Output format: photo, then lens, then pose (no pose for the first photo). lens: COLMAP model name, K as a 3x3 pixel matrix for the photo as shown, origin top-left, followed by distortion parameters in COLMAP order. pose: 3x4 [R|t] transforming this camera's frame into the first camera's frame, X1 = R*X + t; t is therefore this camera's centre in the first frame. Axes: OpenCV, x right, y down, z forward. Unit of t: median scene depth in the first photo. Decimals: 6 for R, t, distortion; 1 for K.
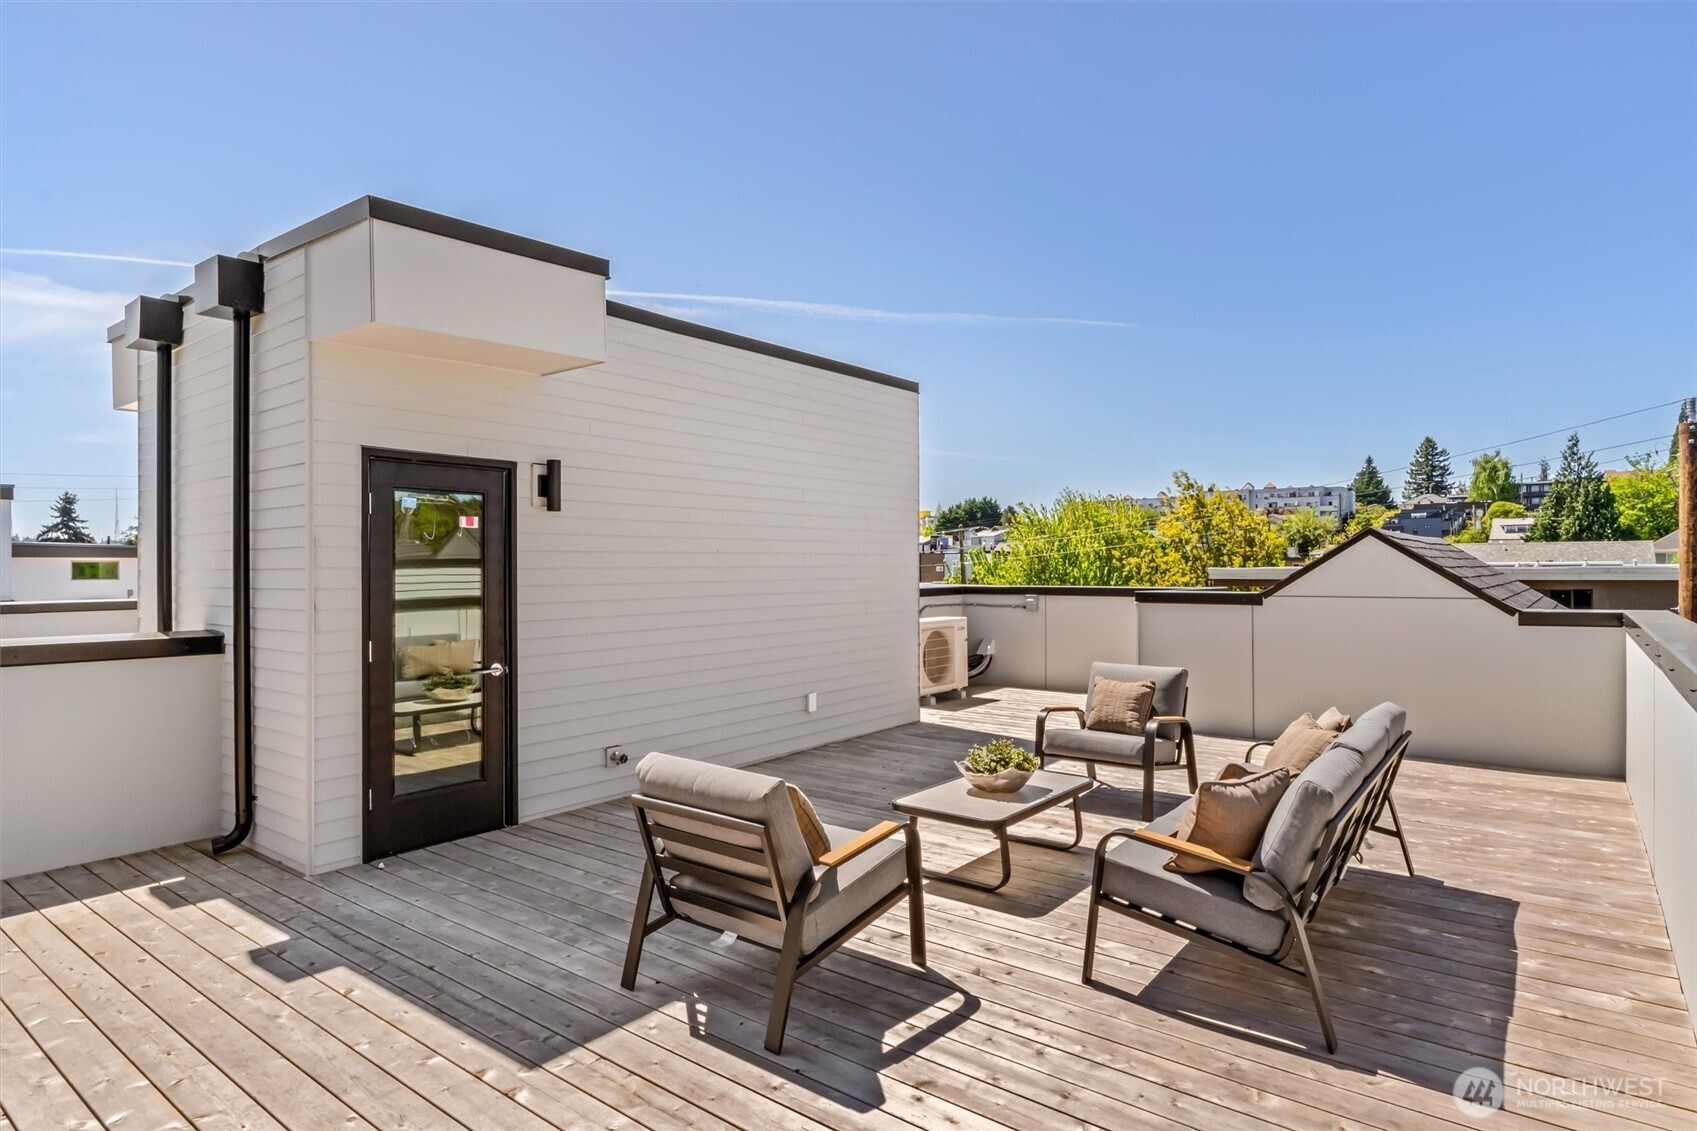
lens RADIAL K [[938.9, 0, 847.8], [0, 938.9, 567.7], [0, 0, 1]] dist [0.001145, -0.000010]
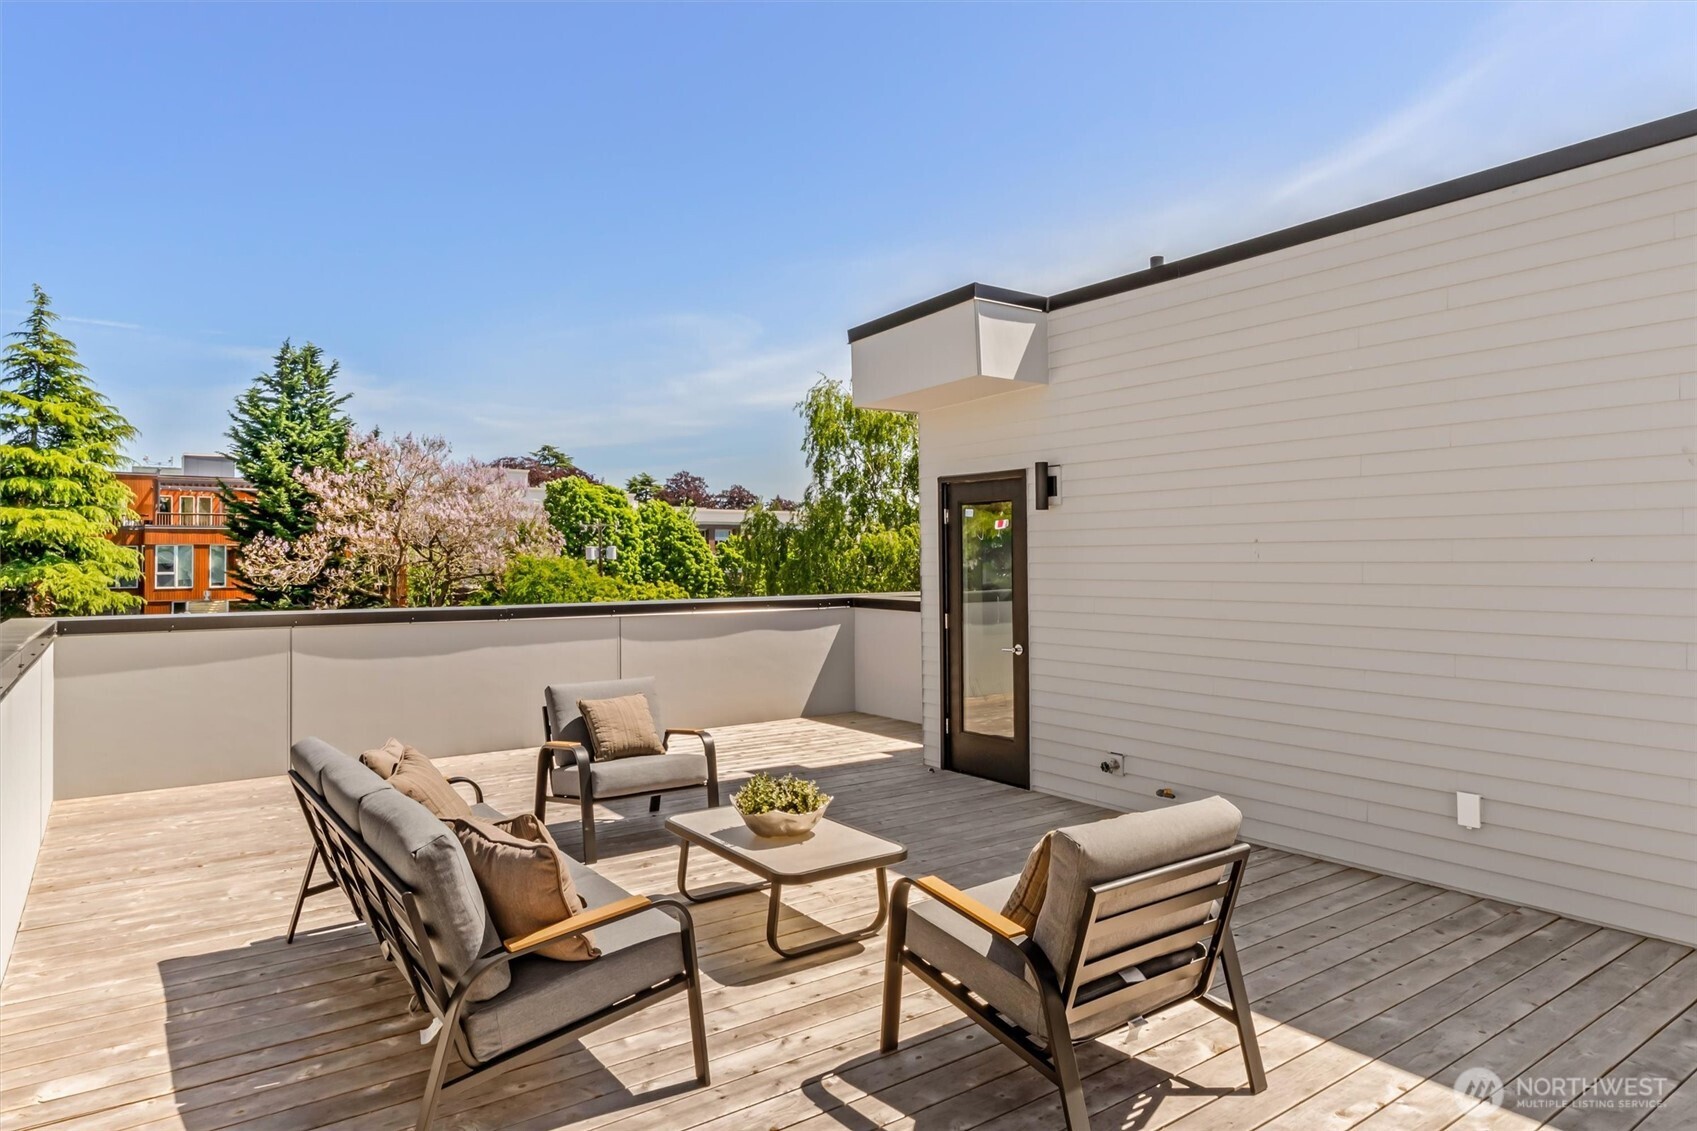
lens RADIAL K [[999.9, 0, 850.7], [0, 999.9, 563.3], [0, 0, 1]] dist [0.000376, 0.000645]
pose [[-0.281151, 0.009338, -0.959618, 0.872277], [0.005738, 0.999951, 0.008049, -0.010089], [0.959646, -0.003244, -0.281191, 1.149211]]
